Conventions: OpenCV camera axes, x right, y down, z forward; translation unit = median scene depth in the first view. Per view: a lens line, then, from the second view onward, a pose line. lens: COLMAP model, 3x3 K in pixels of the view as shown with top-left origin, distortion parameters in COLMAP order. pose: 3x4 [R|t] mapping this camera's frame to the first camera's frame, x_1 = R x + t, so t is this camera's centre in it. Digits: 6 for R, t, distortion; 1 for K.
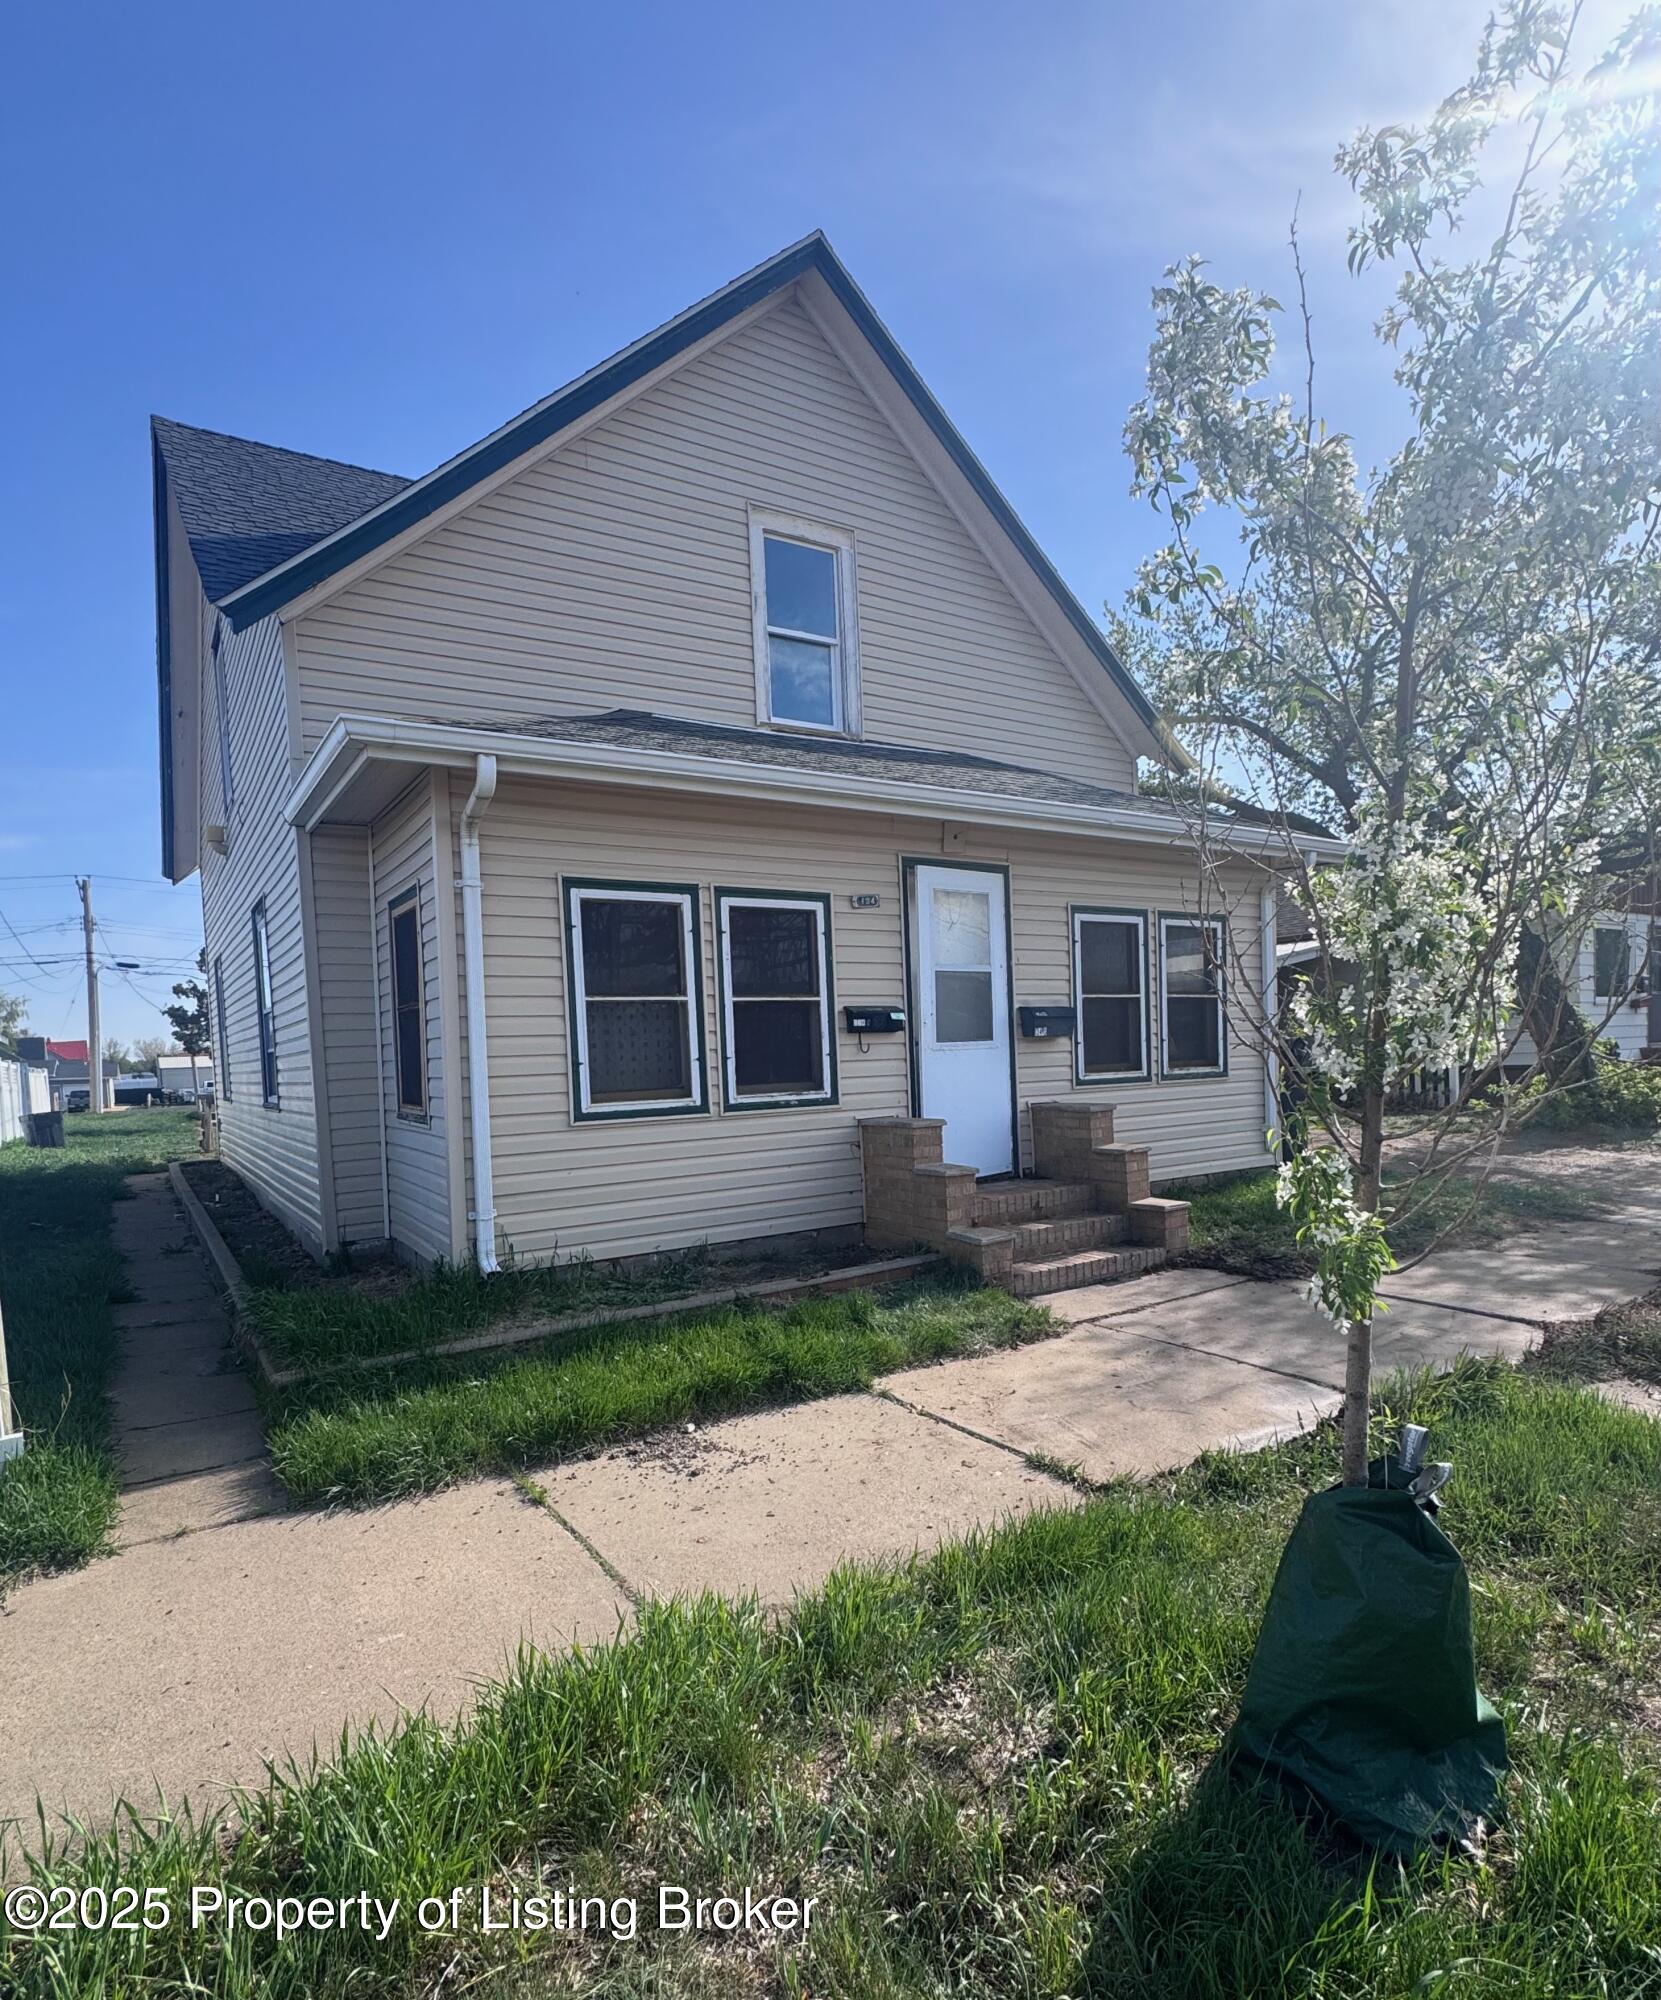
lens RADIAL K [[1092.0, 0, 829.2], [0, 1092.0, 1053.3], [0, 0, 1]] dist [-0.005998, -0.000231]
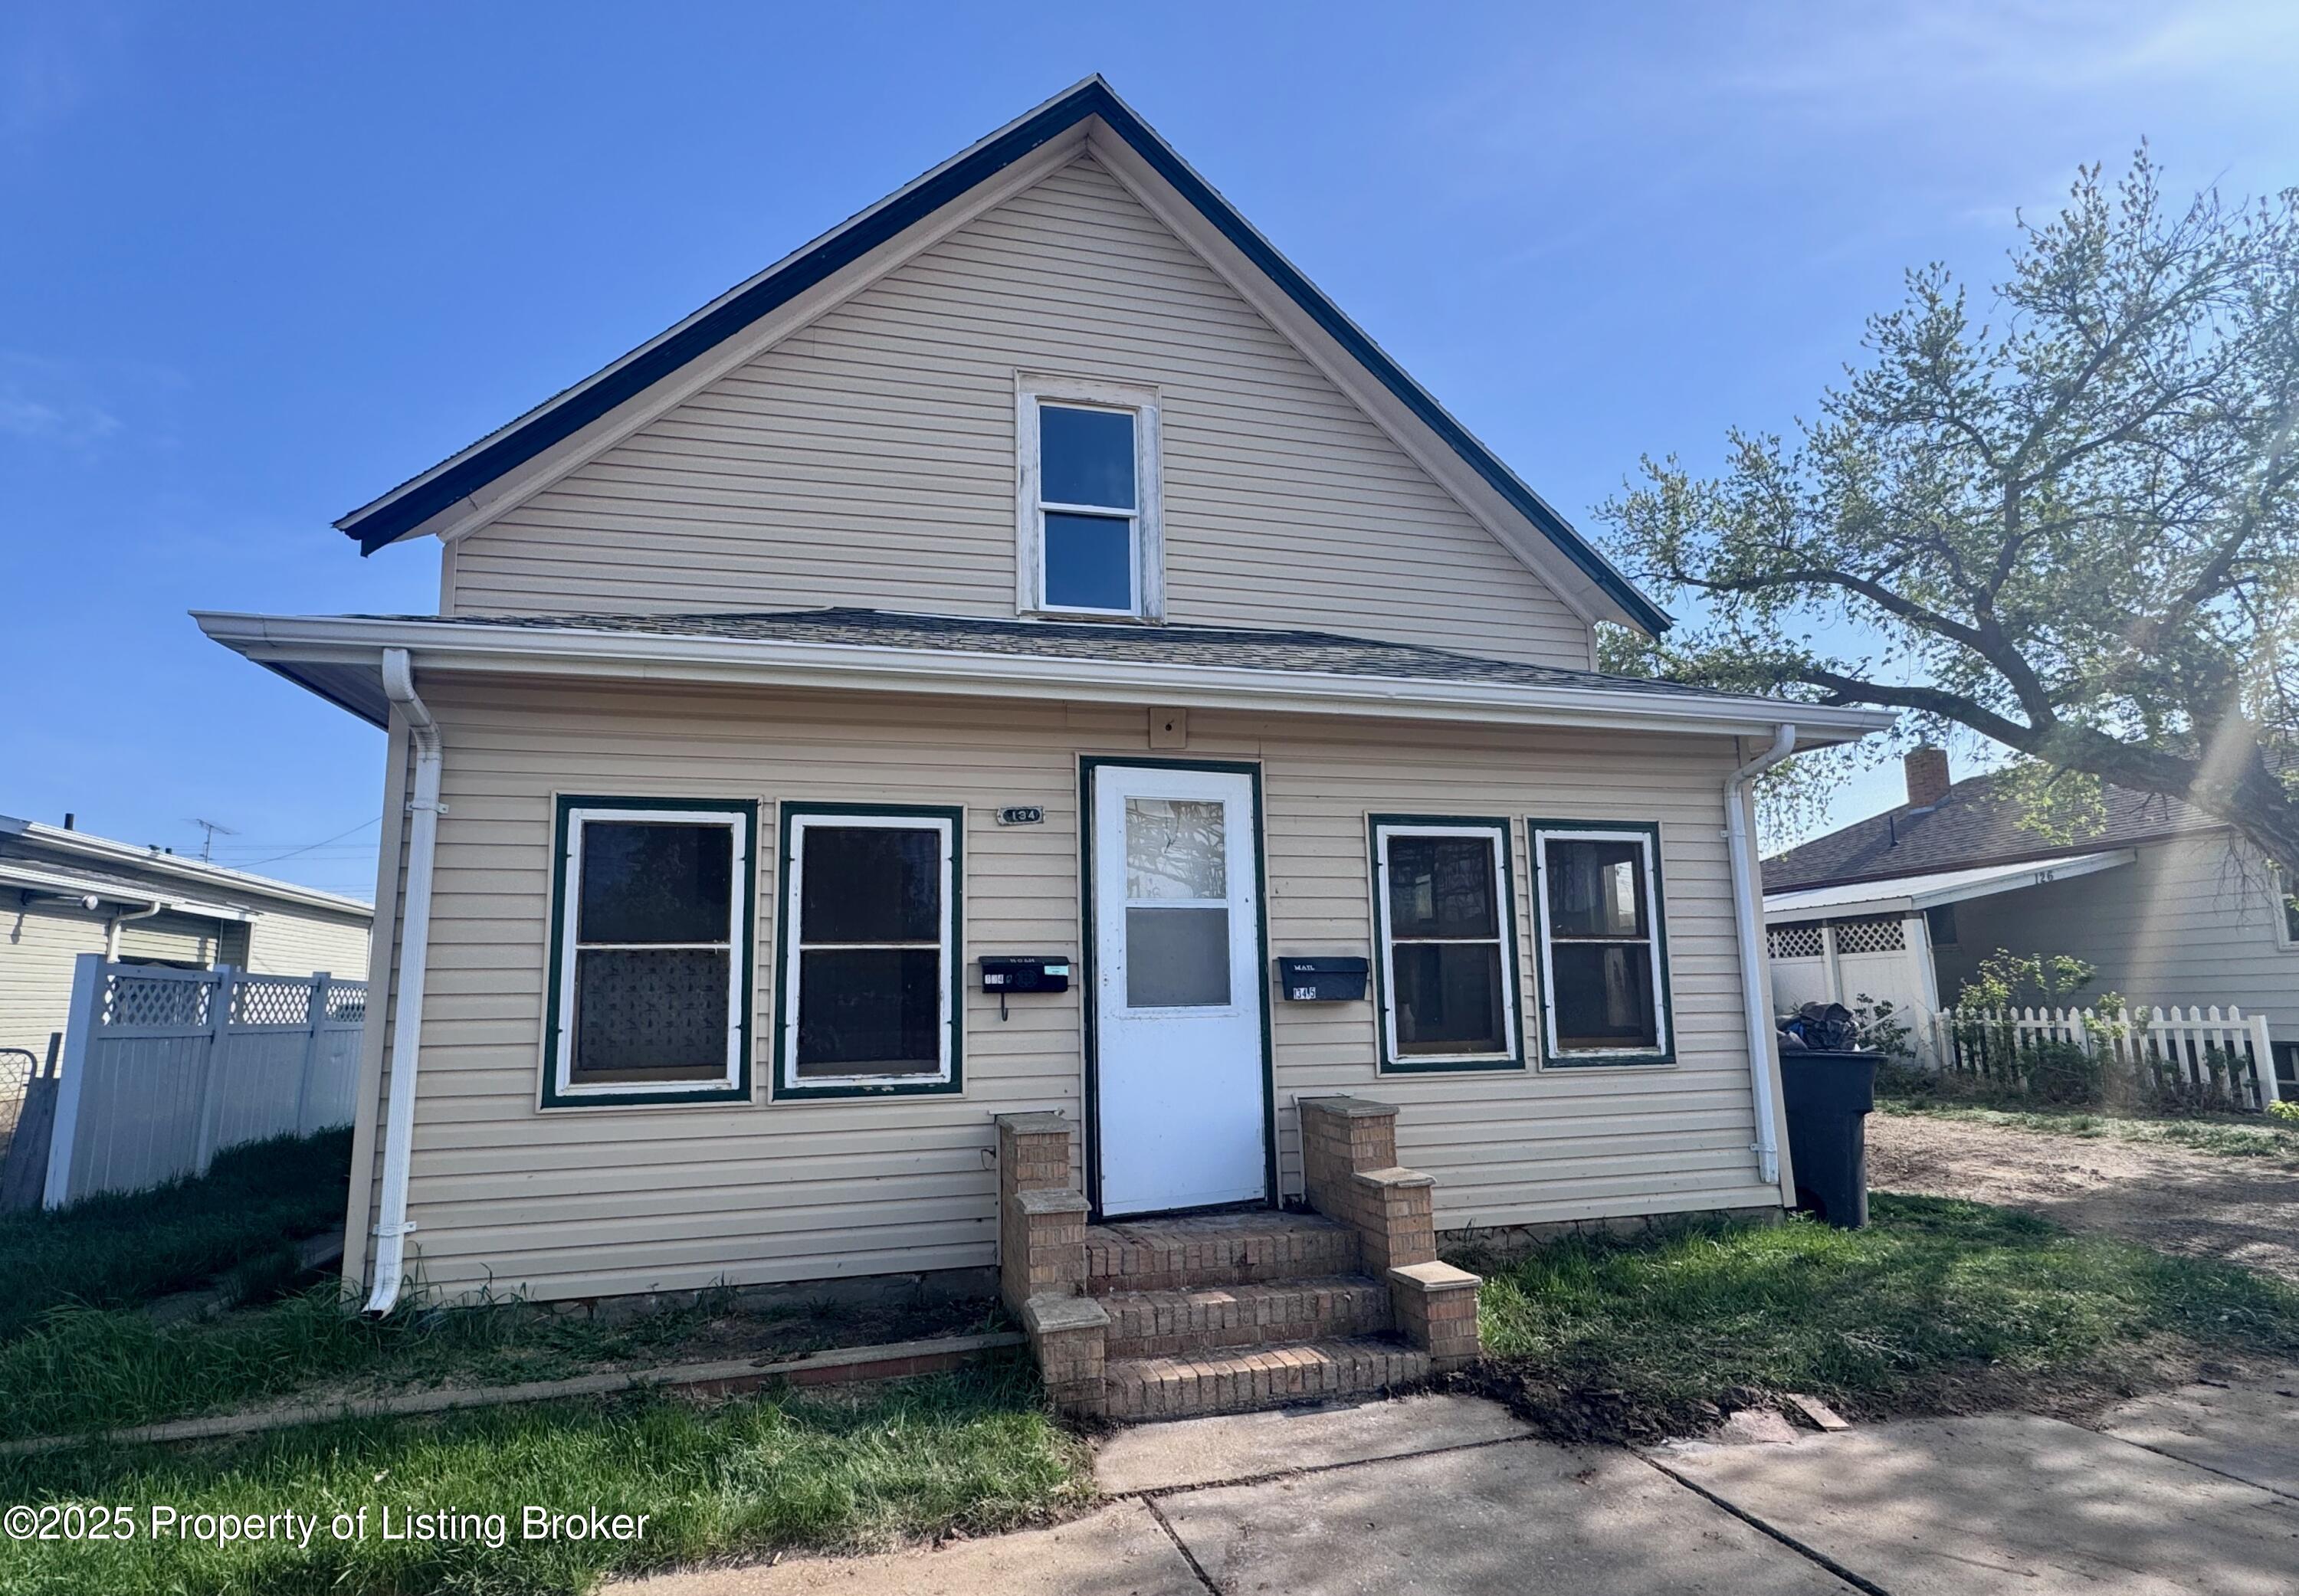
lens RADIAL K [[1143.0, 0, 1149.5], [0, 1143.0, 798.0], [0, 0, 1]] dist [-0.002571, 0.000103]
pose [[0.950692, -0.036950, -0.307928, 0.363794], [-0.016100, 0.985659, -0.167982, -0.020471], [0.309718, 0.164657, 0.936463, 0.289261]]
